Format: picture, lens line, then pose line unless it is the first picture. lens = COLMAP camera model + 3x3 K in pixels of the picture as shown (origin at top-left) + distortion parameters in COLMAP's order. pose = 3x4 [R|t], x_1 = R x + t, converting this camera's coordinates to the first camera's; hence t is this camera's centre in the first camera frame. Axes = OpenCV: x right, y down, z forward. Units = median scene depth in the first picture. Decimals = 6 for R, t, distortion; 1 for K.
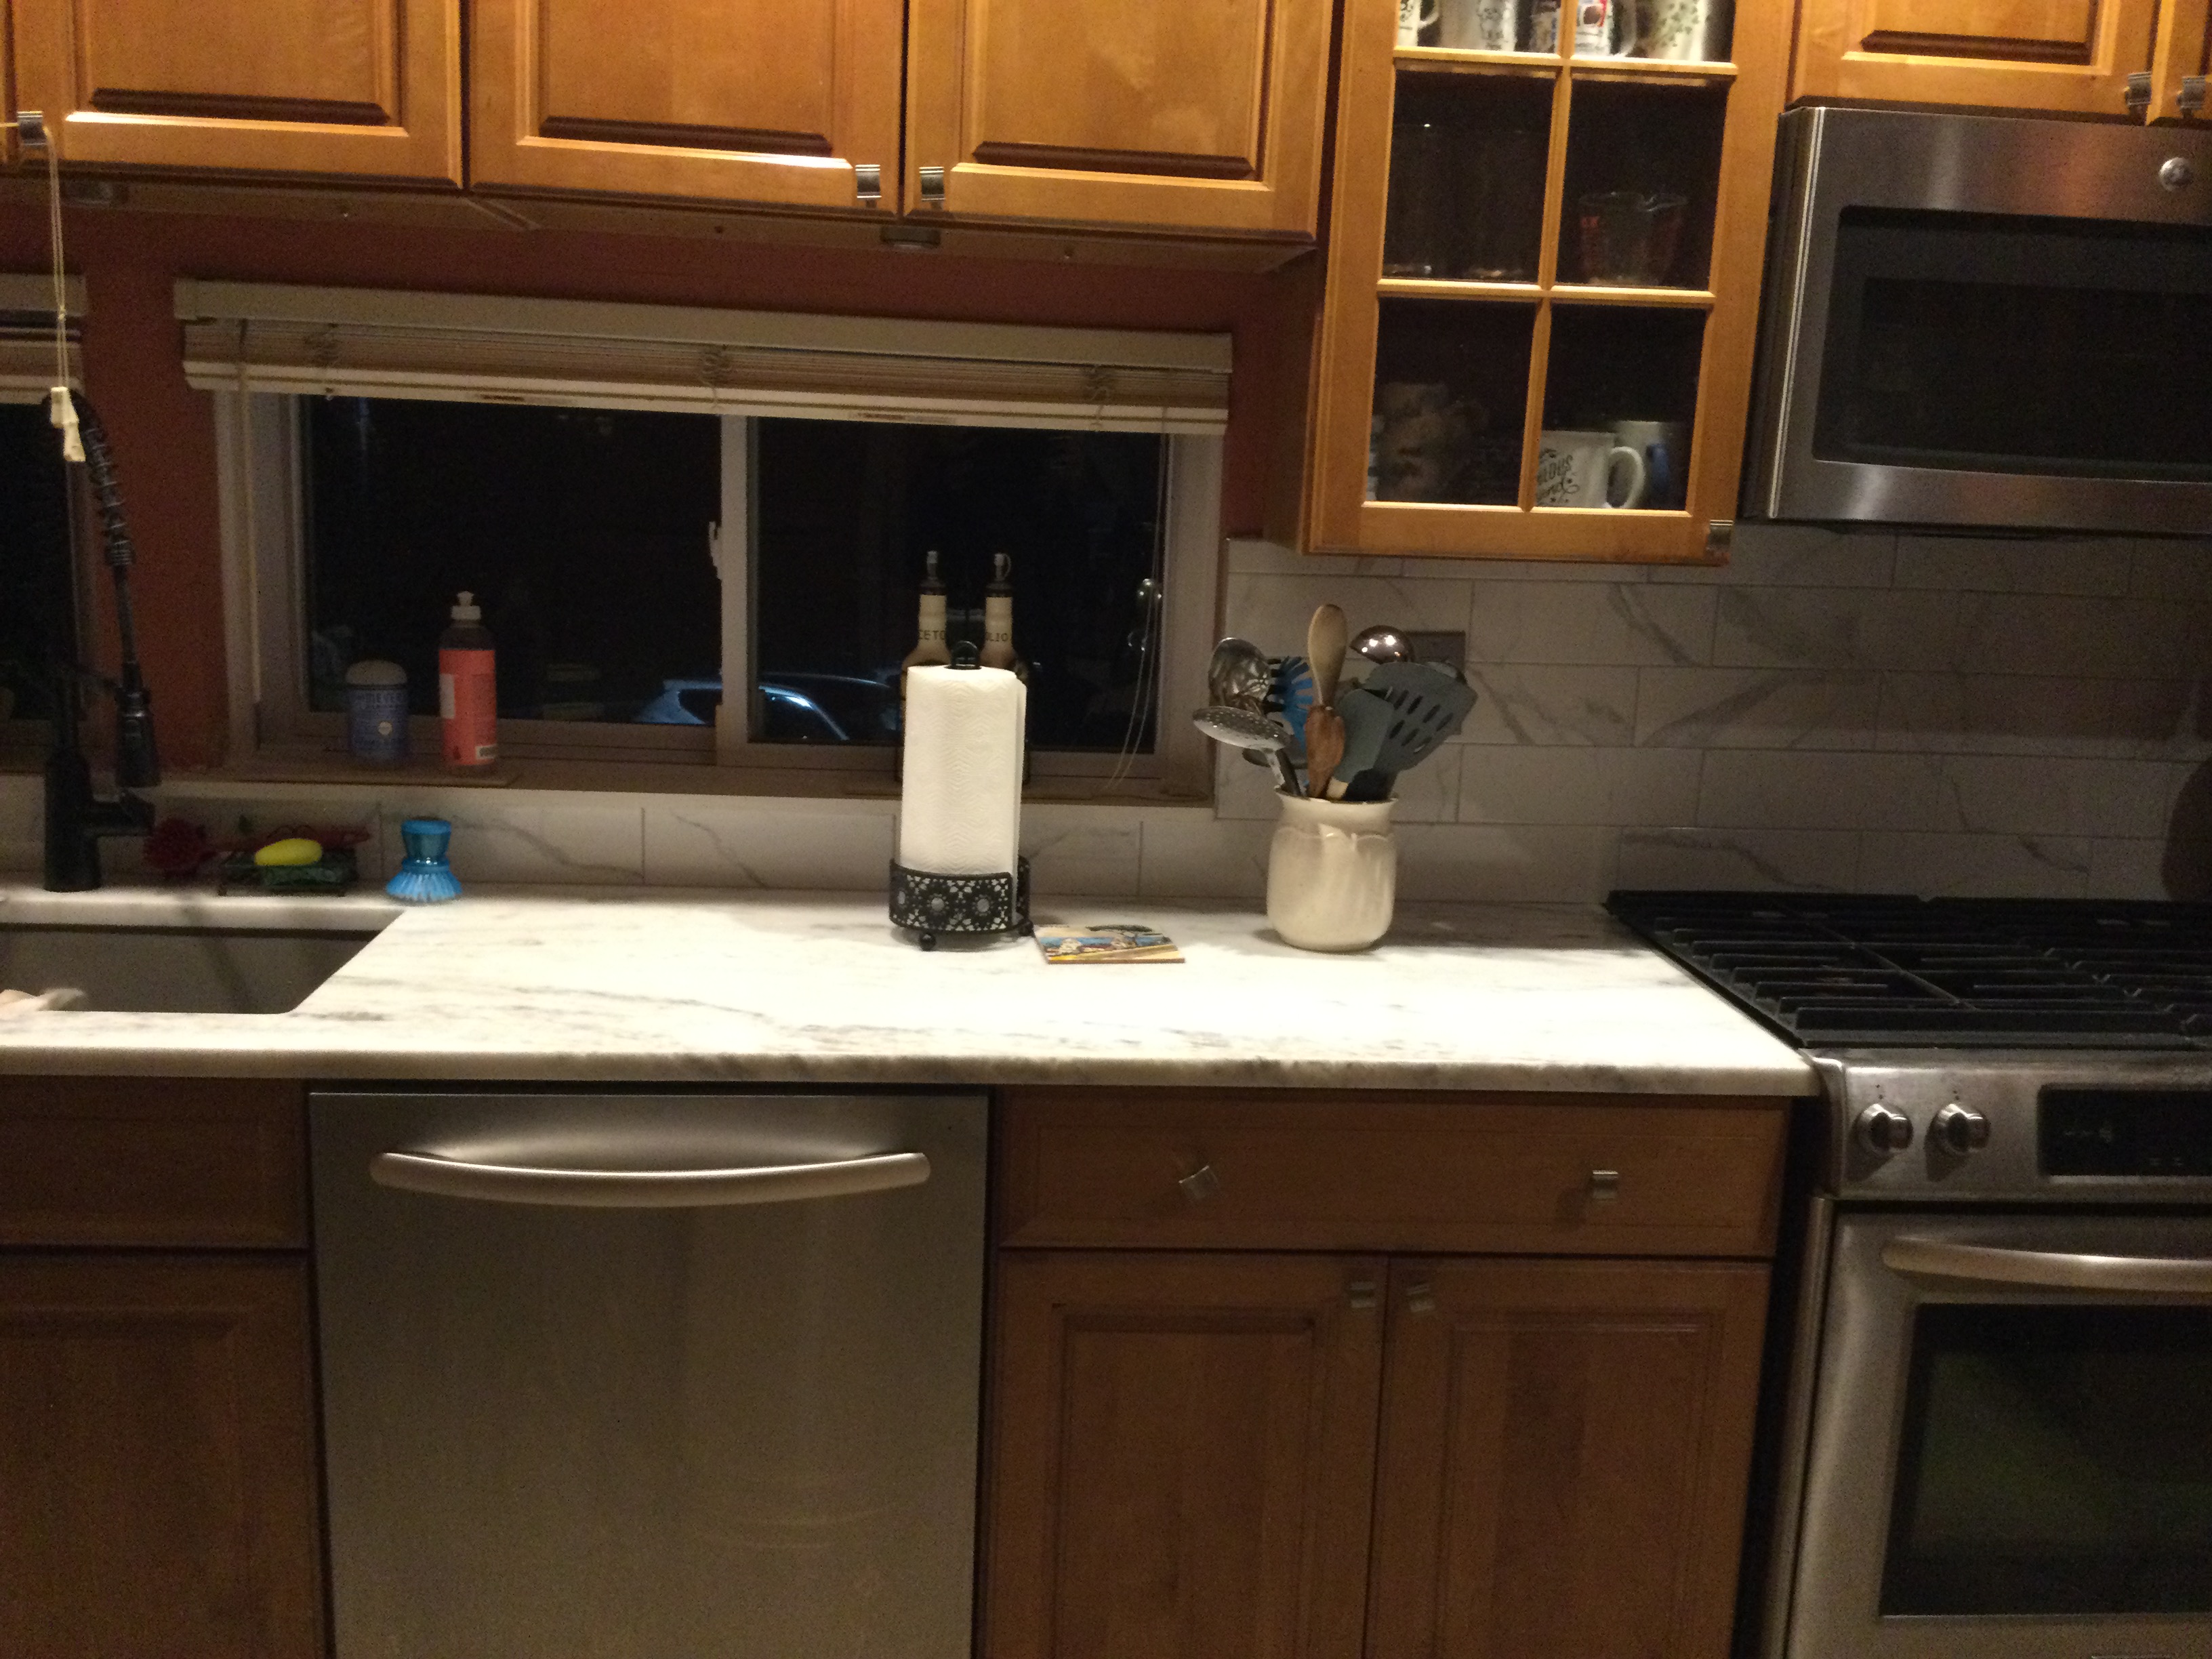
lens RADIAL K [[1991.5, 0, 1106.0], [0, 1991.5, 829.5], [0, 0, 1]] dist [0.098174, -0.146549]
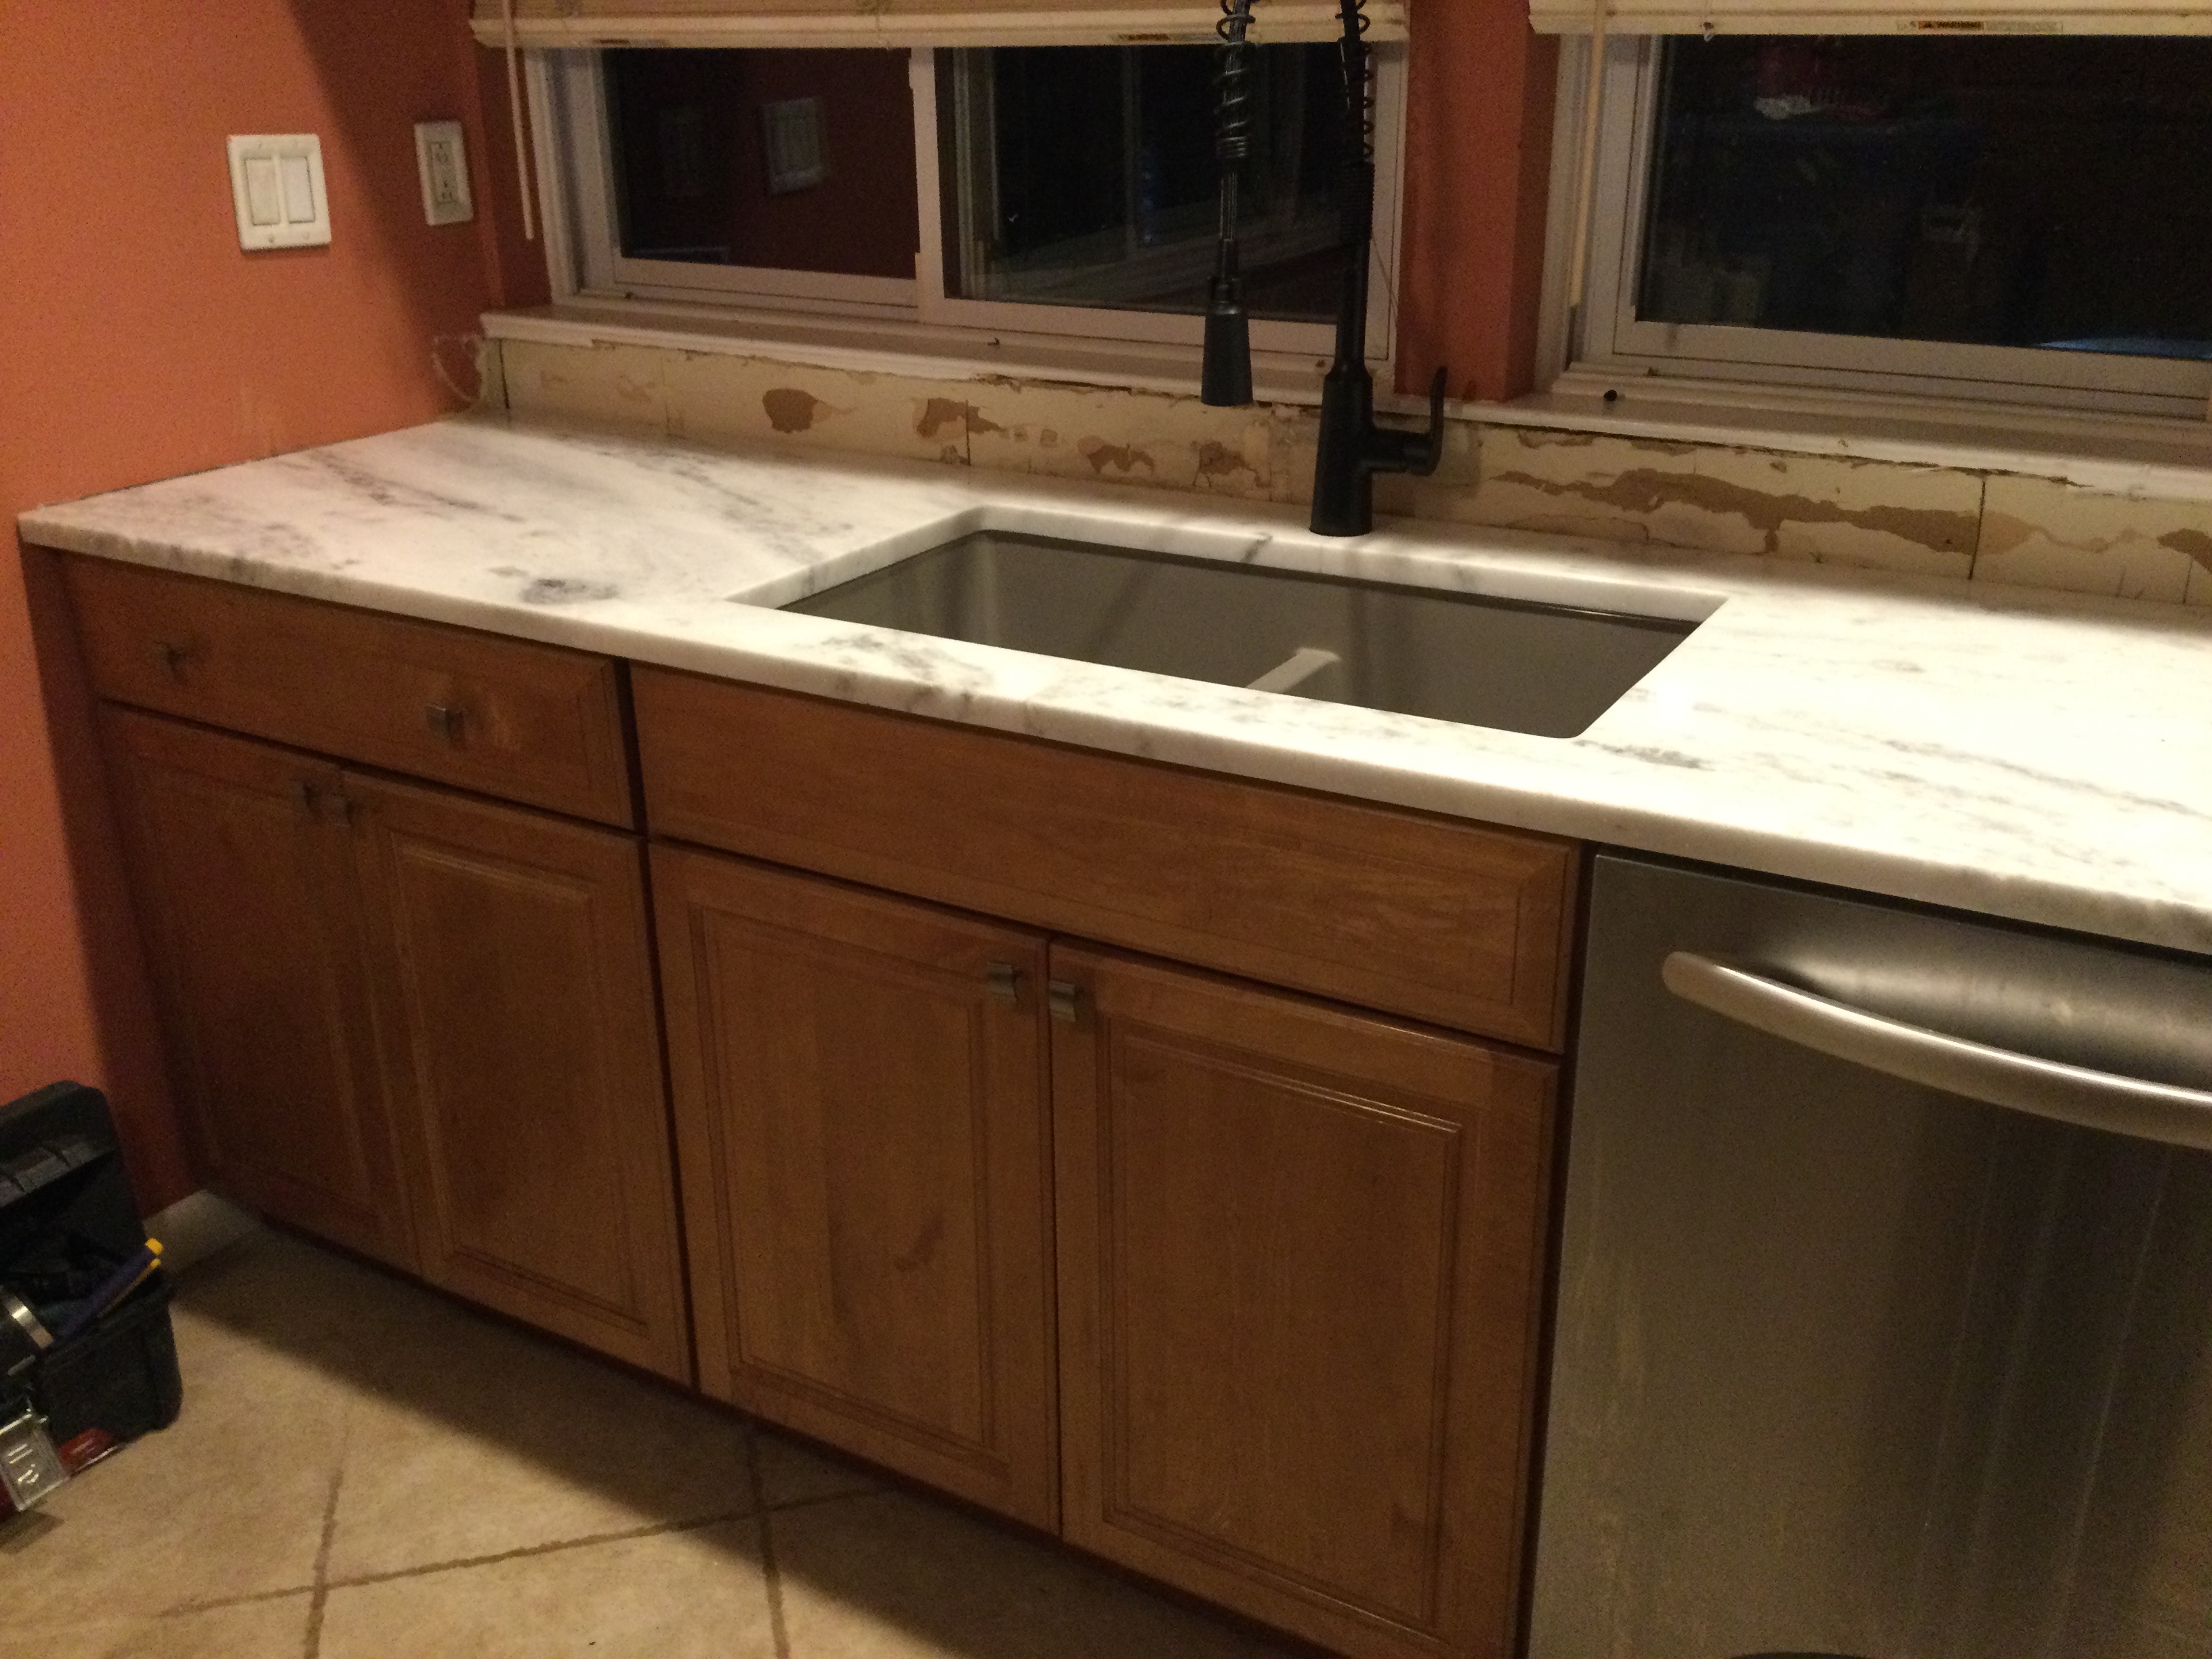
lens RADIAL K [[1991.5, 0, 1106.0], [0, 1991.5, 829.5], [0, 0, 1]] dist [0.098174, -0.146549]
pose [[0.819927, 0.177108, -0.544383, -0.155661], [-0.077426, 0.976510, 0.201079, -0.009967], [0.567208, -0.122720, 0.814380, 0.334851]]
